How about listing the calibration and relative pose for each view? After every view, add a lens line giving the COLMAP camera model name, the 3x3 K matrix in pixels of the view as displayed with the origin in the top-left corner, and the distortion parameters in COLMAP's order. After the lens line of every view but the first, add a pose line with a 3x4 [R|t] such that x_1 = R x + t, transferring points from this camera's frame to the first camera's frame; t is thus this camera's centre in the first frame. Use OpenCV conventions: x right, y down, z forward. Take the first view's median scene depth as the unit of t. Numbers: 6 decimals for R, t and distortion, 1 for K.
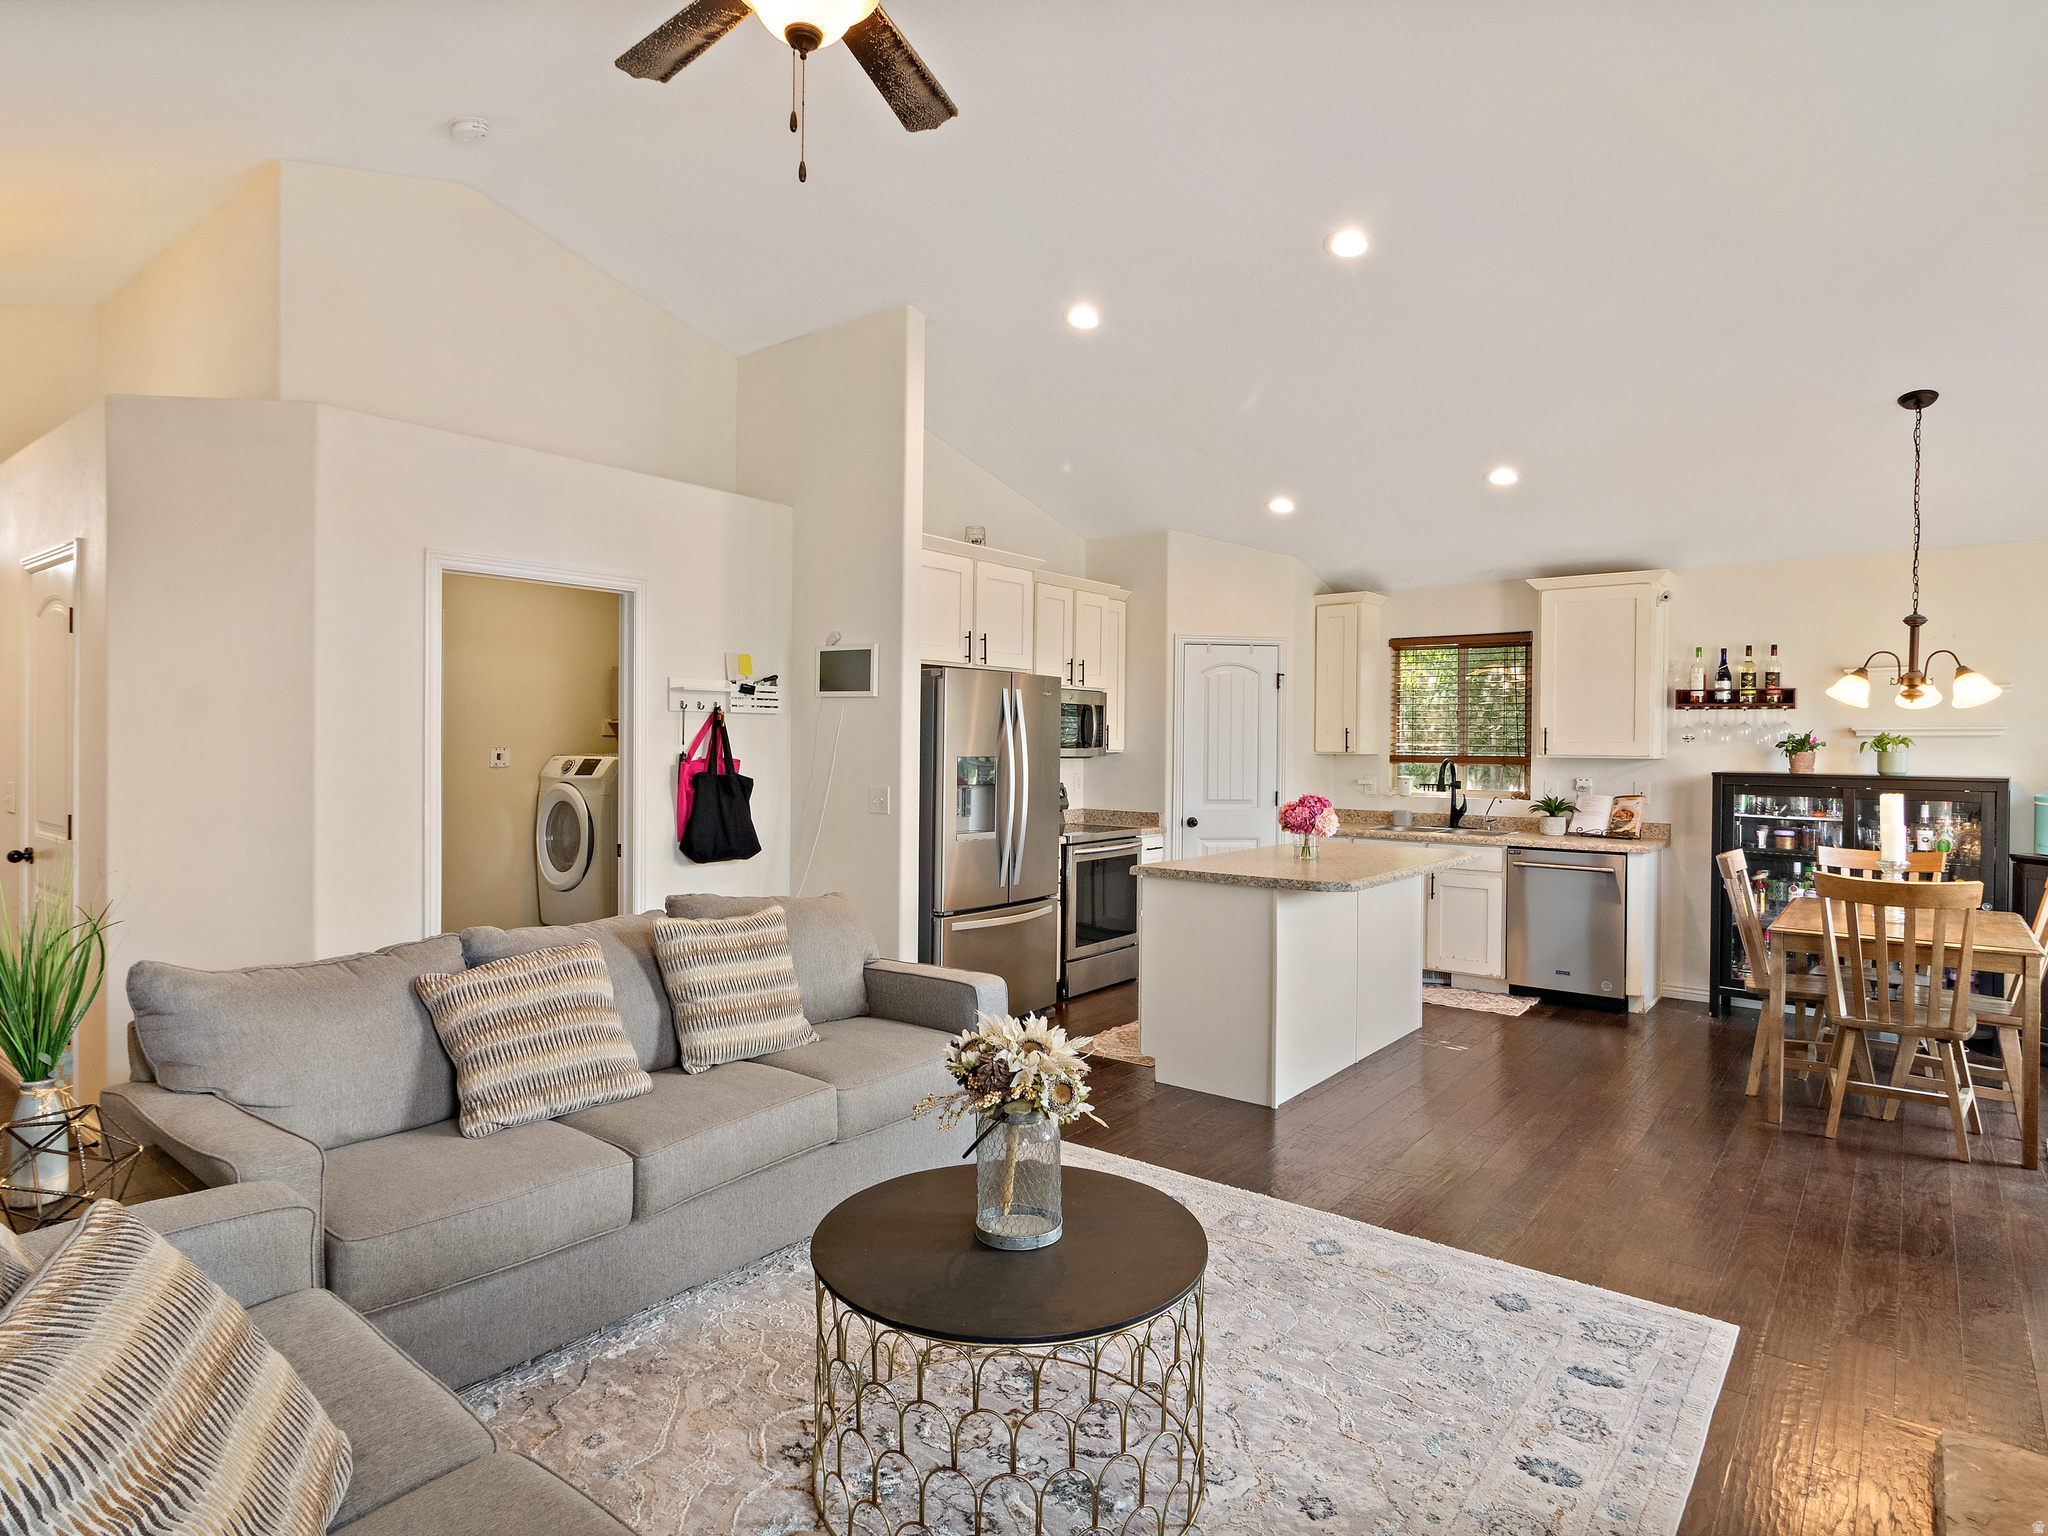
lens RADIAL K [[1138.3, 0, 1022.3], [0, 1138.3, 753.2], [0, 0, 1]] dist [-0.000557, -0.000385]
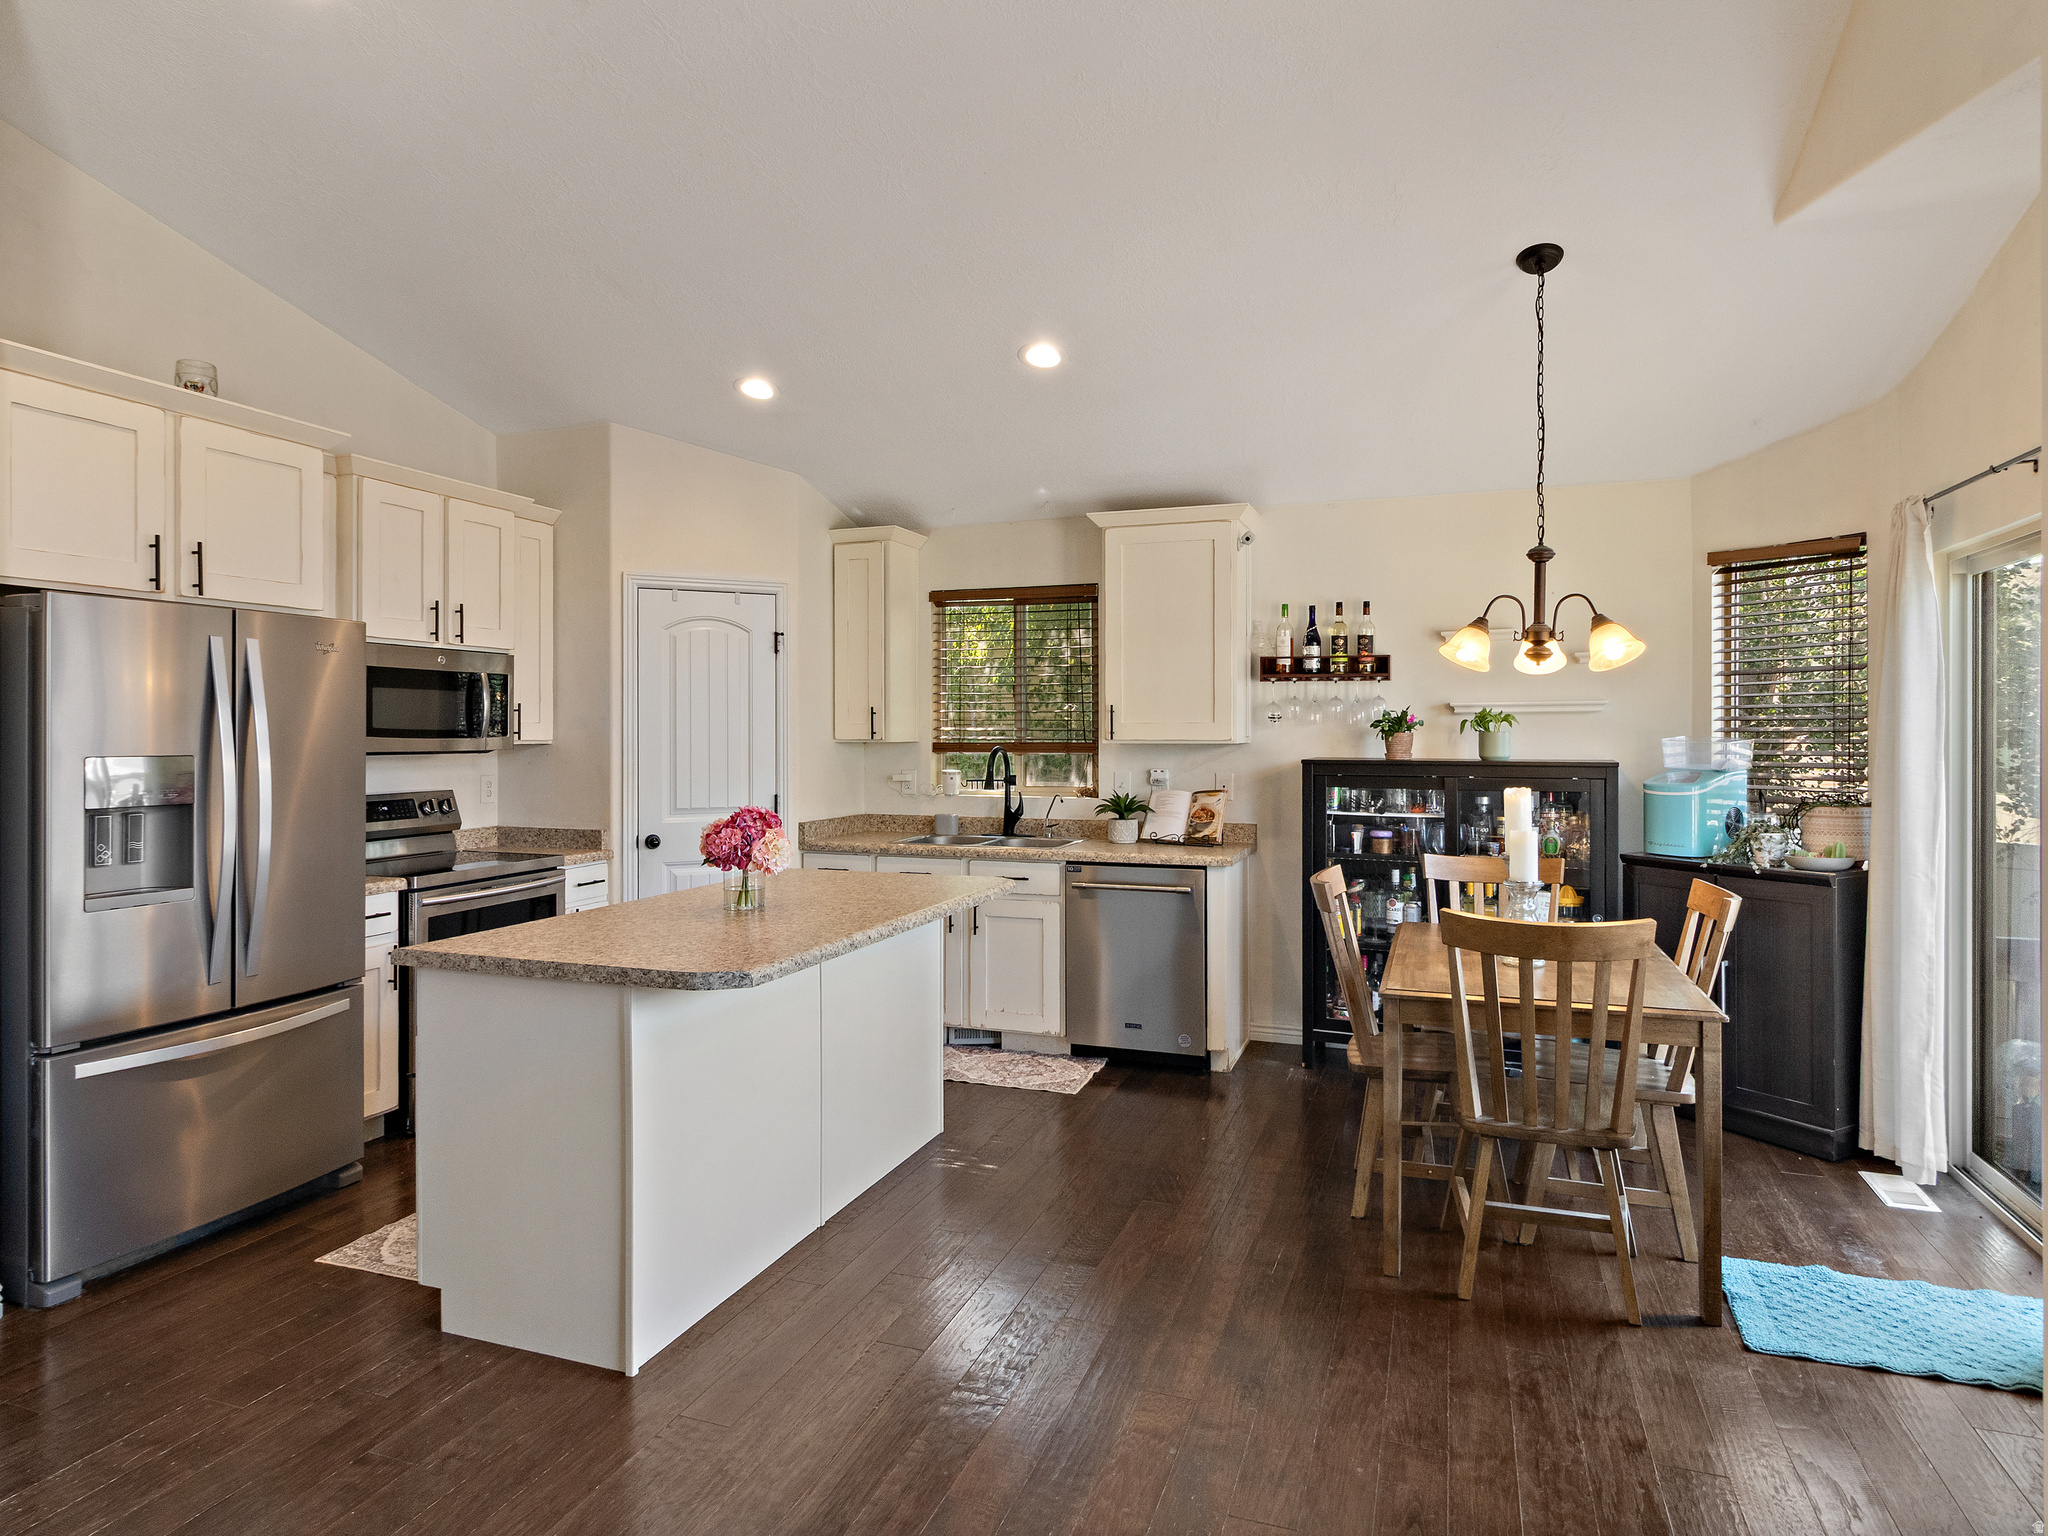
lens RADIAL K [[1171.2, 0, 1027.9], [0, 1171.2, 736.0], [0, 0, 1]] dist [-0.000578, 0.000488]
pose [[0.949190, -0.010726, 0.314522, 0.163201], [0.012081, 0.999924, -0.002359, -0.000113], [-0.314473, 0.006039, 0.949247, 0.275926]]
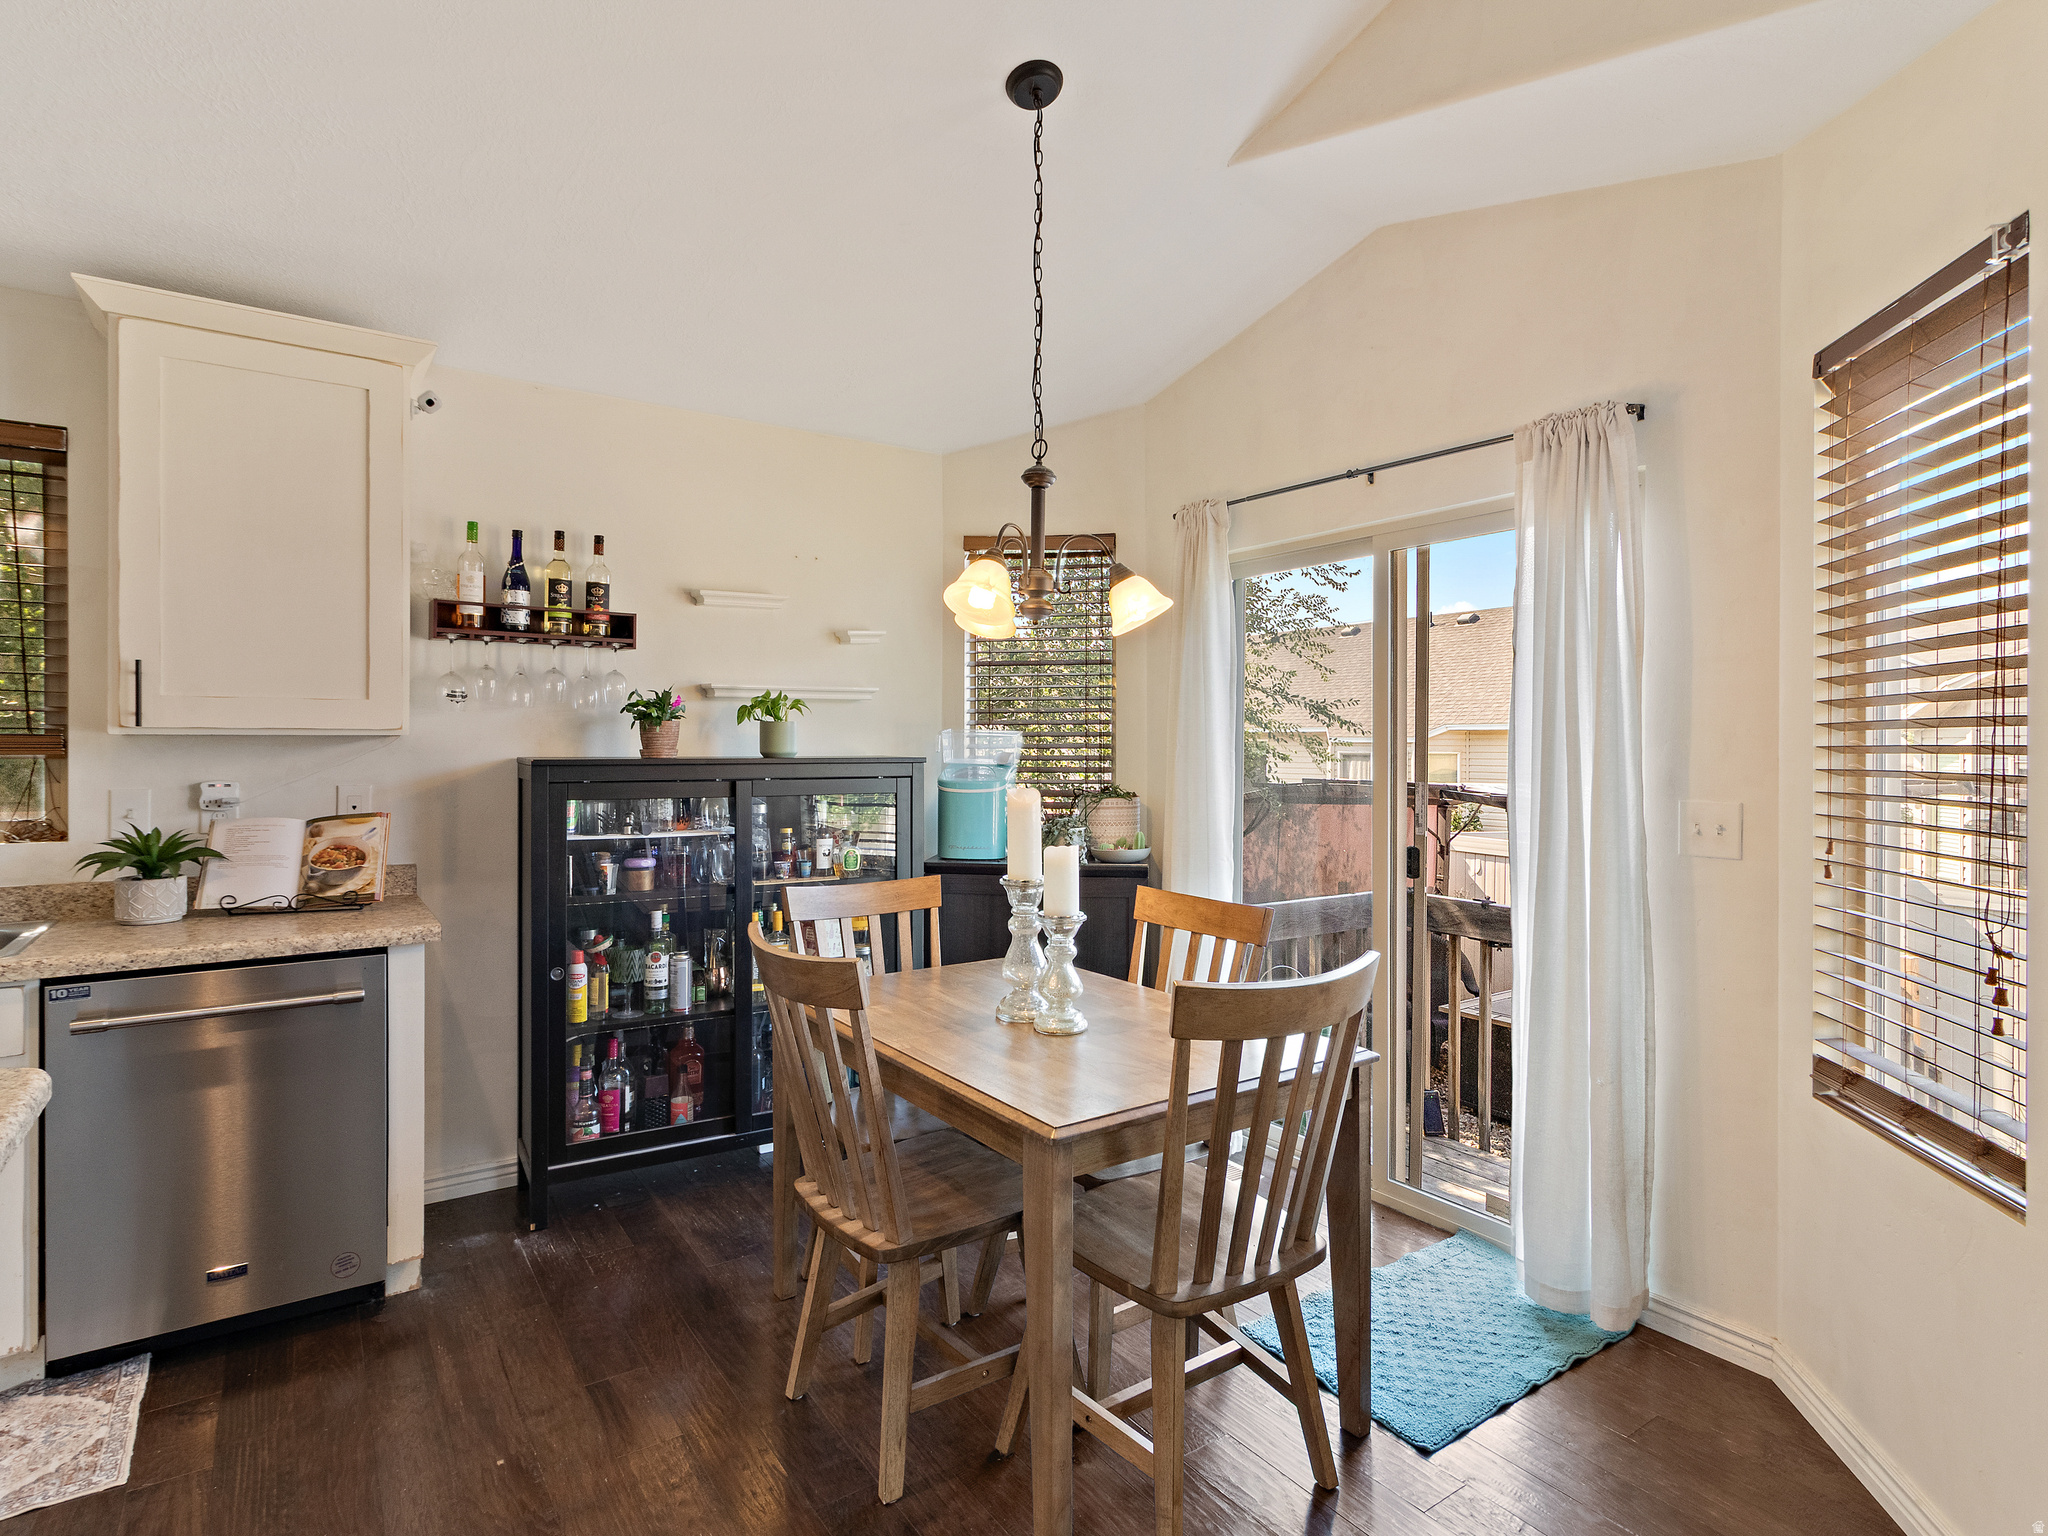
lens RADIAL K [[1075.7, 0, 1031.4], [0, 1075.7, 741.4], [0, 0, 1]] dist [-0.001759, -0.000348]
pose [[0.288853, -0.008133, 0.957339, 0.198066], [0.008333, 0.999947, 0.005980, 0.007036], [-0.957337, 0.006250, 0.288906, 0.620473]]
